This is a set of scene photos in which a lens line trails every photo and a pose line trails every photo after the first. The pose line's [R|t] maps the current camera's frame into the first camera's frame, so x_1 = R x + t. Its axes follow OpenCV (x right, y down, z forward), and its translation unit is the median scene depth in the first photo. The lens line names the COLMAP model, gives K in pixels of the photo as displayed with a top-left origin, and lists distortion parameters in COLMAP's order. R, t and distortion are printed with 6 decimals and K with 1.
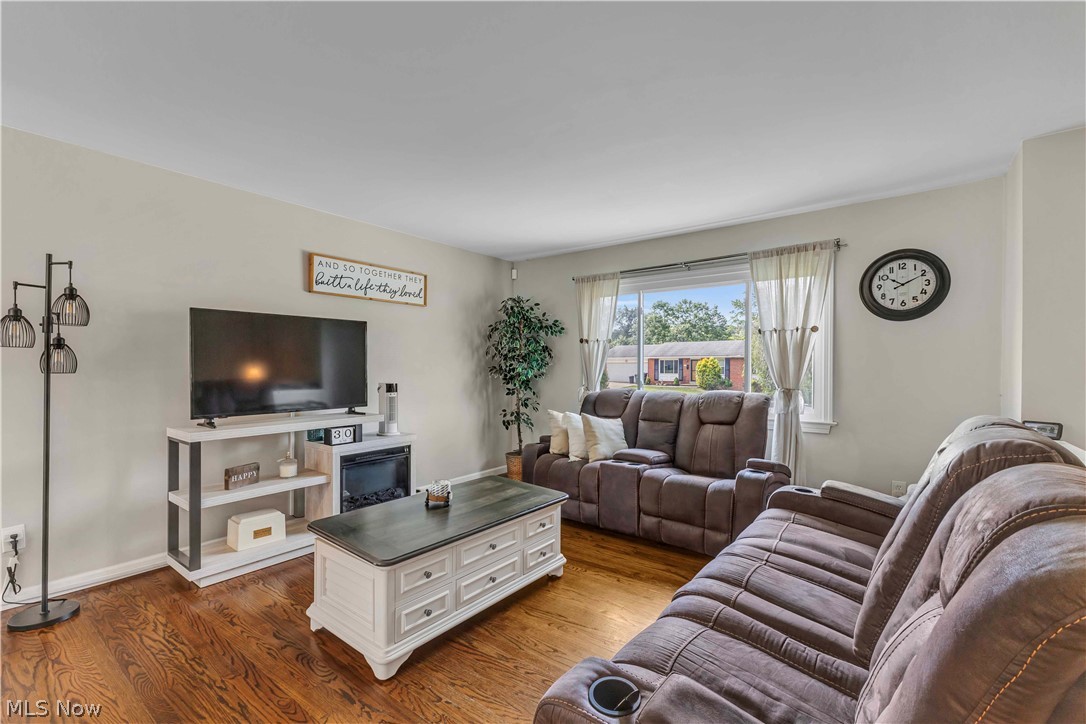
lens RADIAL K [[471.7, 0, 539.5], [0, 471.7, 360.2], [0, 0, 1]] dist [0.003661, 0.000378]
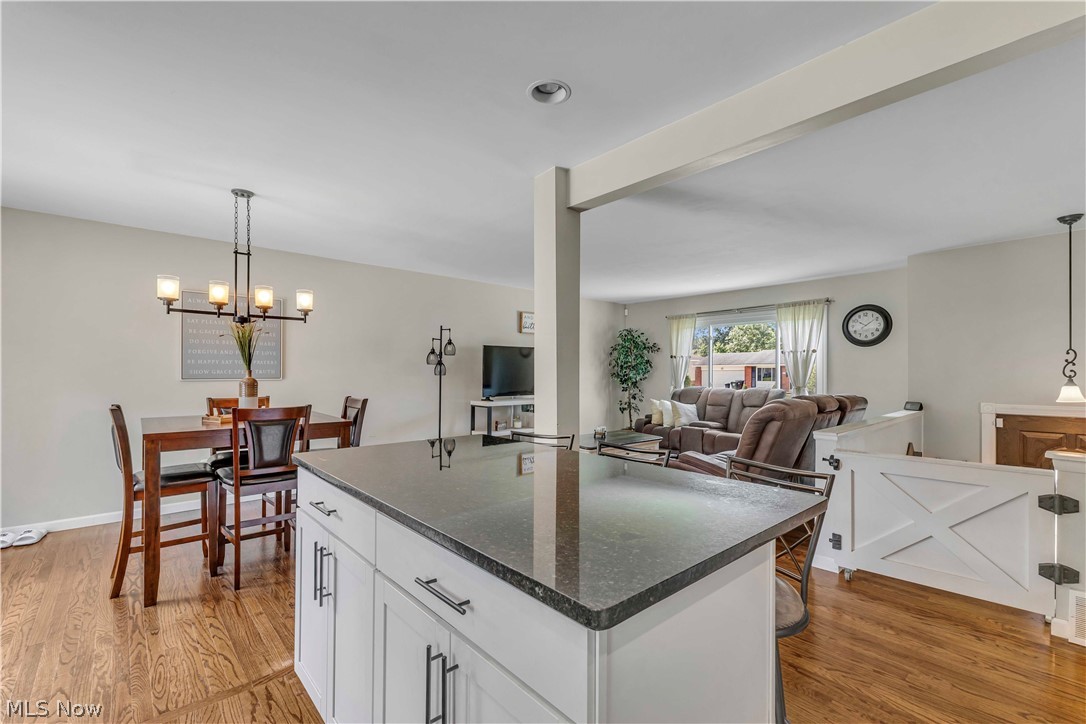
lens RADIAL K [[471.7, 0, 539.5], [0, 471.7, 360.2], [0, 0, 1]] dist [0.003661, 0.000378]
pose [[0.980665, -0.001702, -0.195686, -0.040436], [-0.001199, 0.999891, -0.014705, -0.006921], [0.195690, 0.014655, 0.980556, -0.732391]]
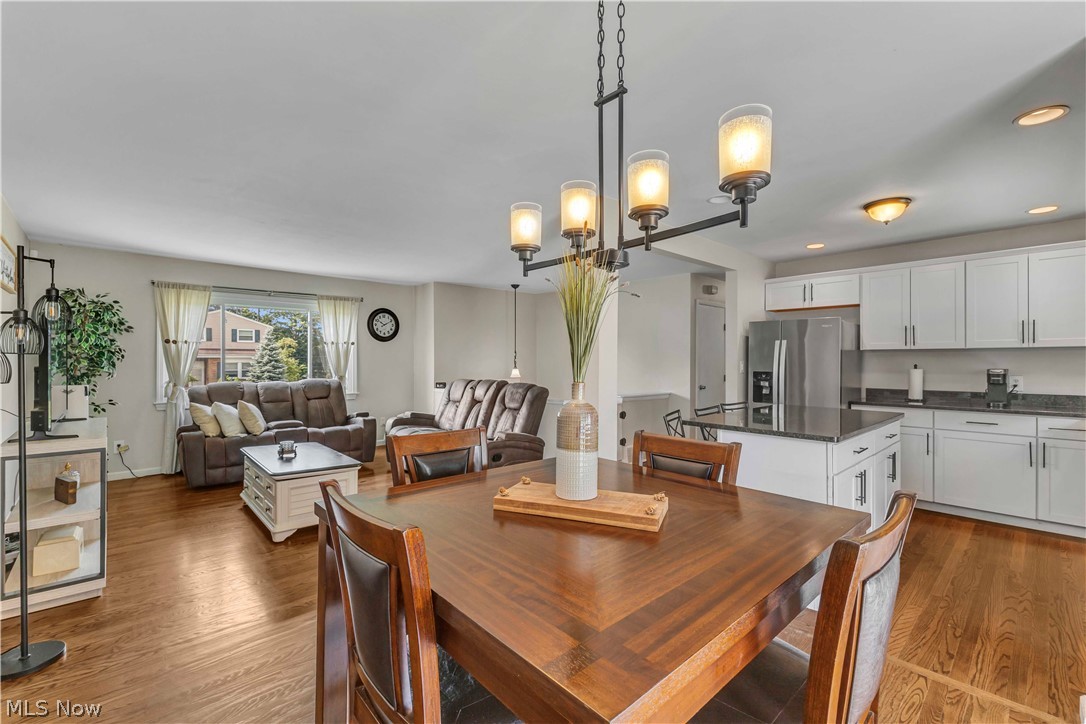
lens RADIAL K [[471.7, 0, 539.5], [0, 471.7, 360.2], [0, 0, 1]] dist [0.003661, 0.000378]
pose [[0.168832, -0.004369, 0.985635, -0.995704], [-0.015439, 0.999856, 0.007076, -0.021591], [-0.985524, -0.016412, 0.168740, -0.042441]]
